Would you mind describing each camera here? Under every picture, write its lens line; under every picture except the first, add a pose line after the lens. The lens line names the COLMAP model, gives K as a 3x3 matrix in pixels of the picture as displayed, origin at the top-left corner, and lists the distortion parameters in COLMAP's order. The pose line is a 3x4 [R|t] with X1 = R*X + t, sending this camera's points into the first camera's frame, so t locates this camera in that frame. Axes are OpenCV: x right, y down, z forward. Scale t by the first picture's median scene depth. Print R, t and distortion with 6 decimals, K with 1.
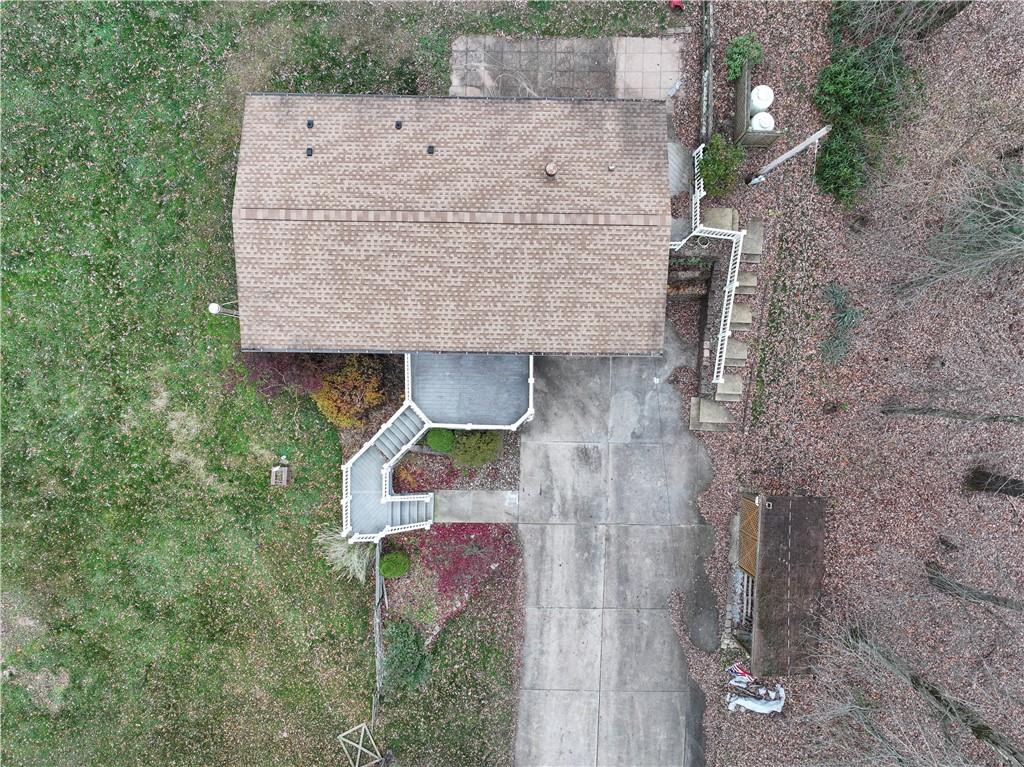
lens RADIAL K [[719.5, 0, 512.1], [0, 719.5, 381.1], [0, 0, 1]] dist [0.003784, 0.008942]
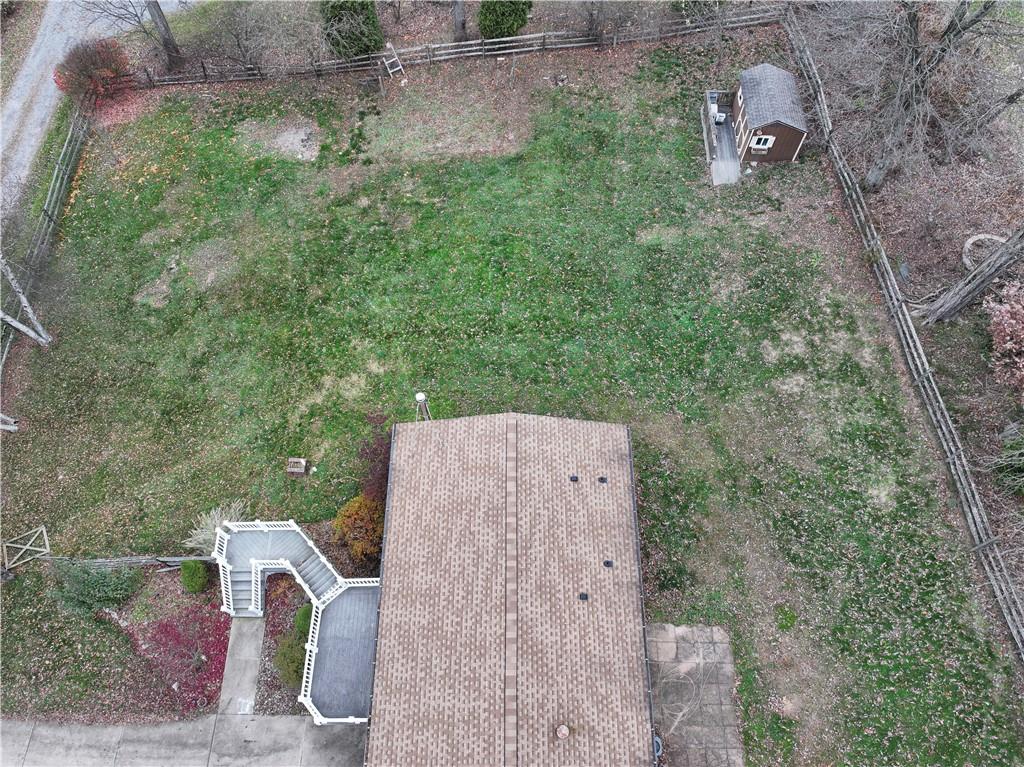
lens RADIAL K [[719.5, 0, 512.1], [0, 719.5, 381.1], [0, 0, 1]] dist [0.003784, 0.008942]
pose [[0.012010, 0.883367, -0.468529, 0.068924], [-0.999907, 0.013633, 0.000073, -0.184104], [0.006452, 0.468484, 0.883448, -0.000855]]
